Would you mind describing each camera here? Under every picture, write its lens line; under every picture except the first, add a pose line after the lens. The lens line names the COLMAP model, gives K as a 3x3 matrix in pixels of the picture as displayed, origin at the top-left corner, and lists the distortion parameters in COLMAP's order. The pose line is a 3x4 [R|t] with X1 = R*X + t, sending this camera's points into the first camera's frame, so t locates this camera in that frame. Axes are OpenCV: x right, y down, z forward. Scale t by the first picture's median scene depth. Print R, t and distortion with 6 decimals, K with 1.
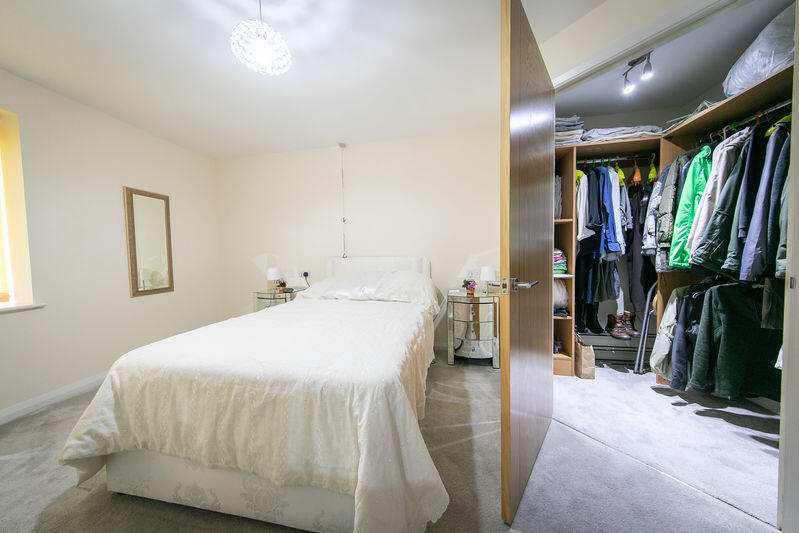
lens RADIAL K [[259.9, 0, 399.5], [0, 259.9, 266.5], [0, 0, 1]] dist [-0.000128, -0.000047]
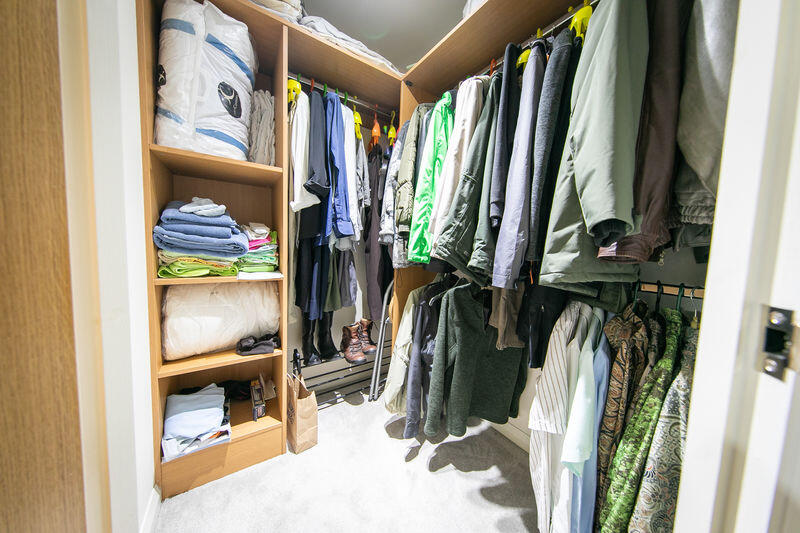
lens RADIAL K [[260.2, 0, 400.0], [0, 260.2, 266.5], [0, 0, 1]] dist [-0.000128, -0.000047]
pose [[0.686253, -0.009644, 0.727299, 0.491006], [-0.020817, 0.999242, 0.032892, -0.006611], [-0.727065, -0.037713, 0.685532, 0.506984]]
